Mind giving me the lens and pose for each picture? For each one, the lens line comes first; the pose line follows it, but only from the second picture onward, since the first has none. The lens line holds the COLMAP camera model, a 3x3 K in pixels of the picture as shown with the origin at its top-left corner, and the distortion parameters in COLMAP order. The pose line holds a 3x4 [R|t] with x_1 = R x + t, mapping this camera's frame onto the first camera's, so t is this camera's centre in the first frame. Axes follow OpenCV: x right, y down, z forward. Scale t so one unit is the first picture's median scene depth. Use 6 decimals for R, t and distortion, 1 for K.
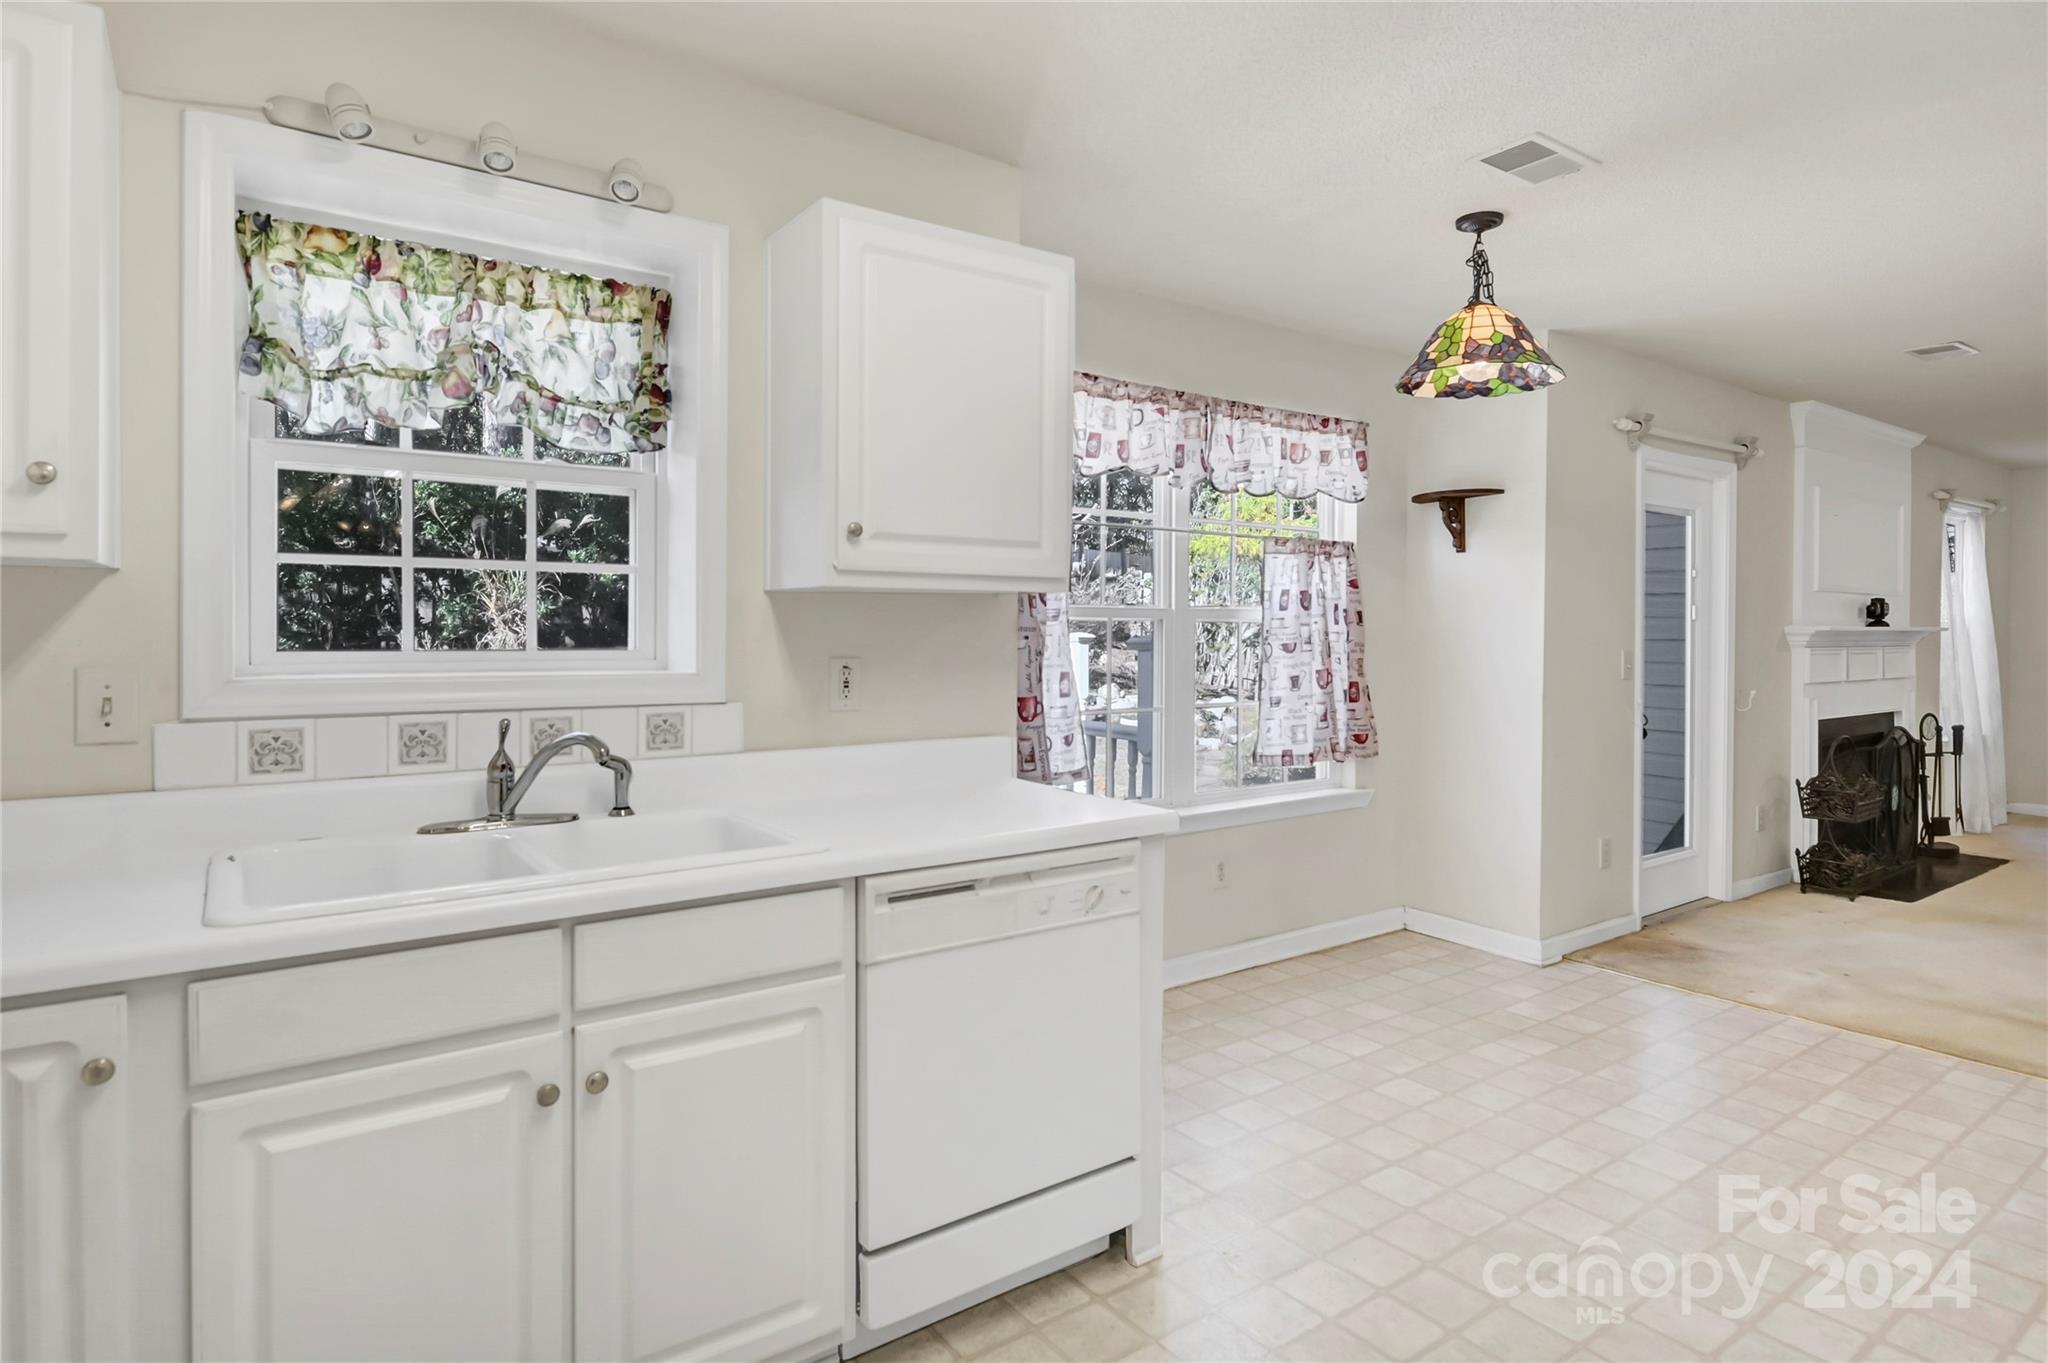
lens RADIAL K [[1079.8, 0, 1020.5], [0, 1079.8, 665.1], [0, 0, 1]] dist [-0.022846, -0.000921]
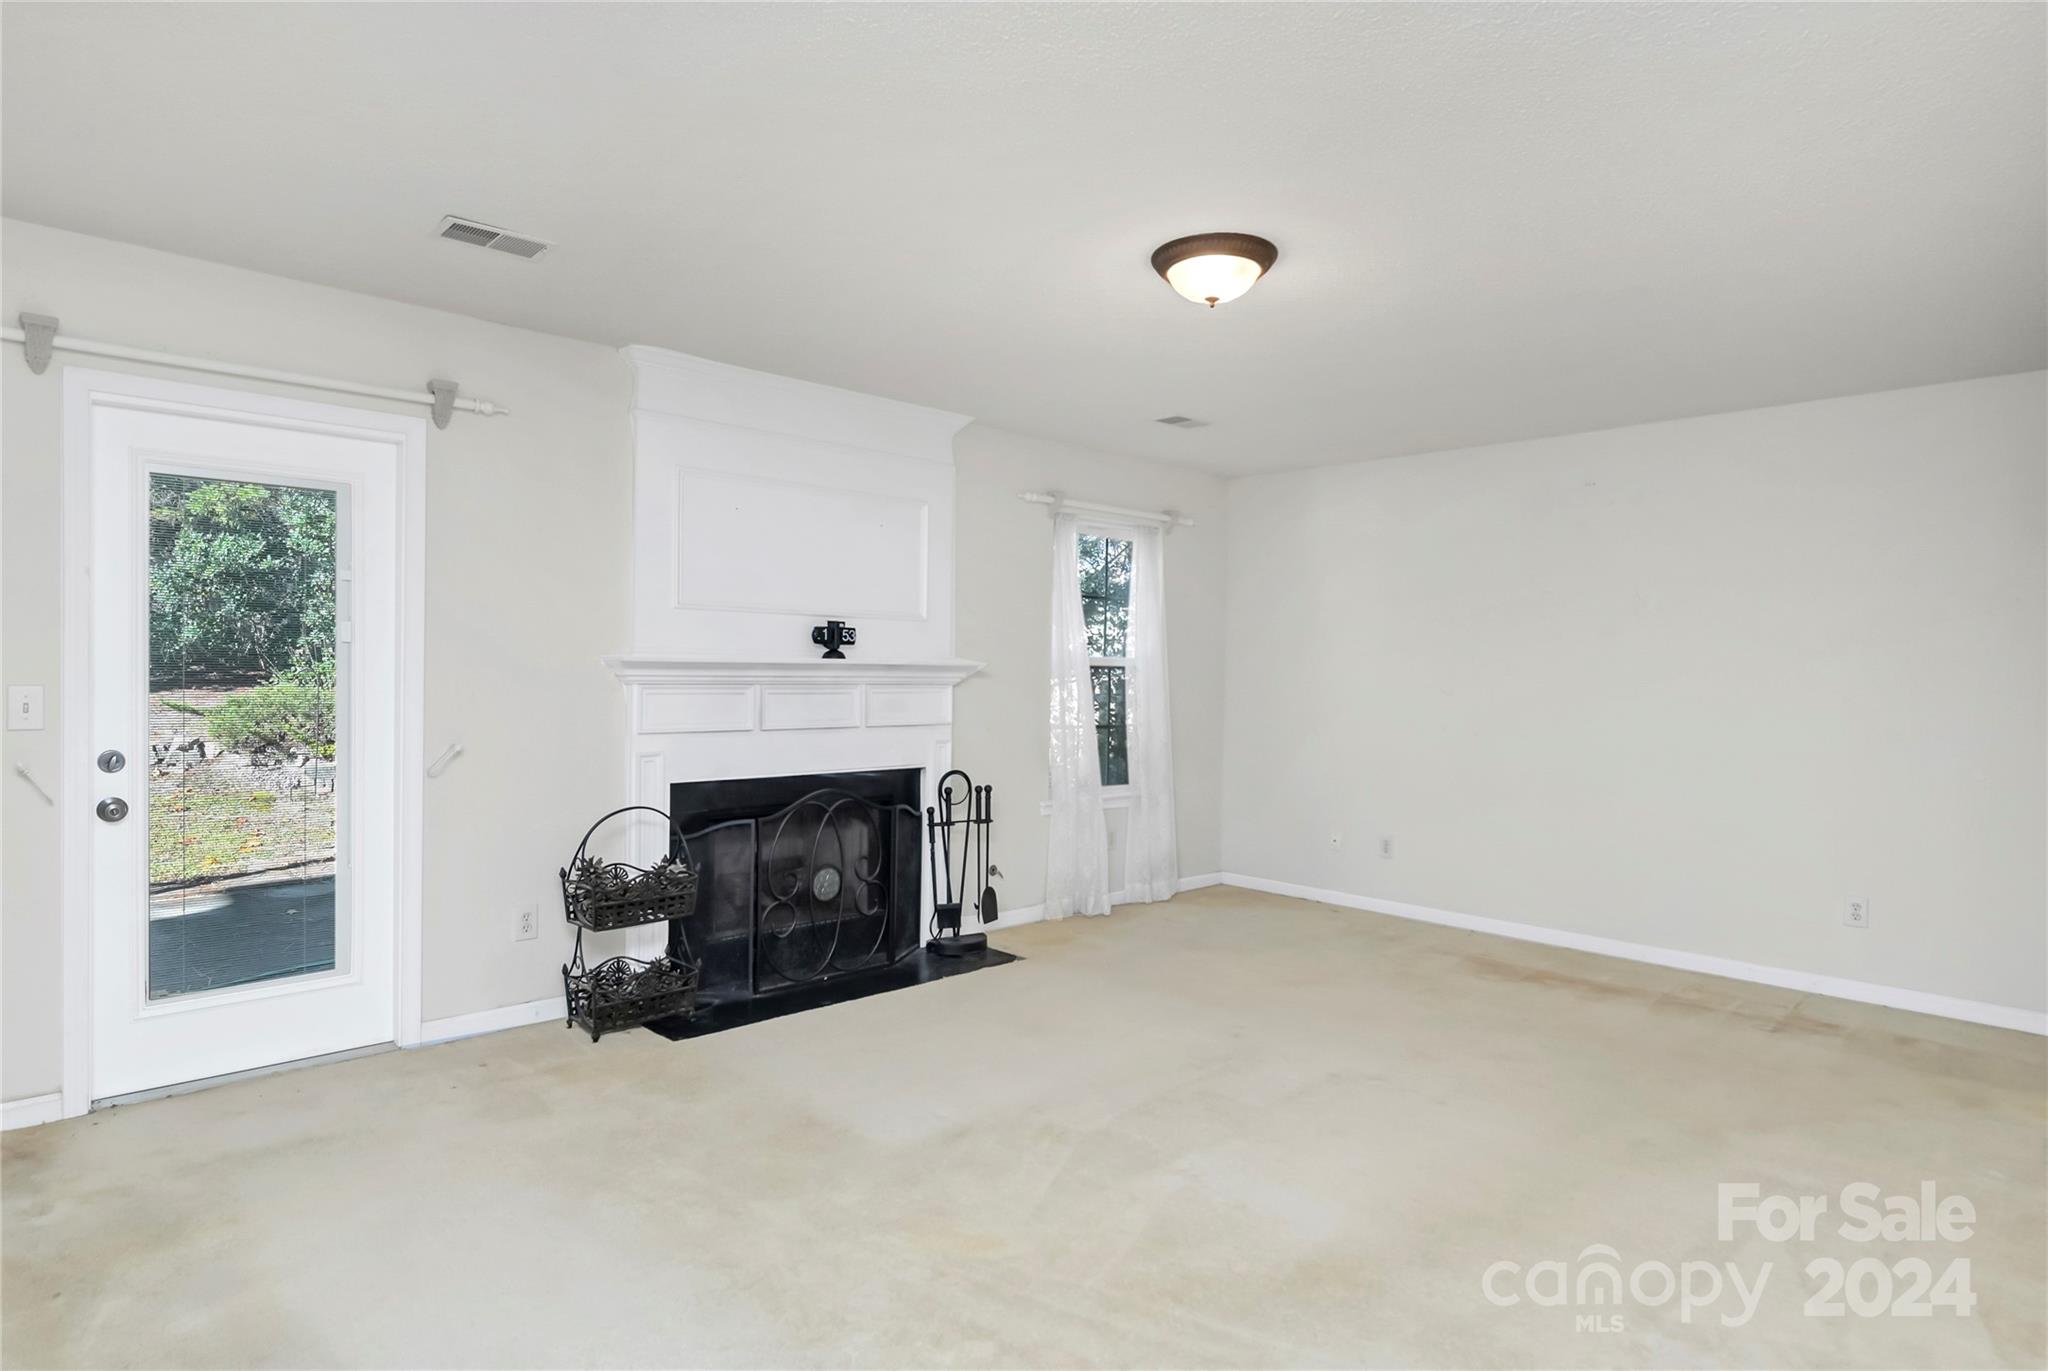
lens RADIAL K [[1061.0, 0, 1024.0], [0, 1061.0, 685.5], [0, 0, 1]] dist [-0.003030, -0.000840]
pose [[0.990149, 0.020708, 0.138476, 0.801144], [-0.022318, 0.999700, 0.010081, -0.025891], [-0.138226, -0.013072, 0.990314, 0.215273]]
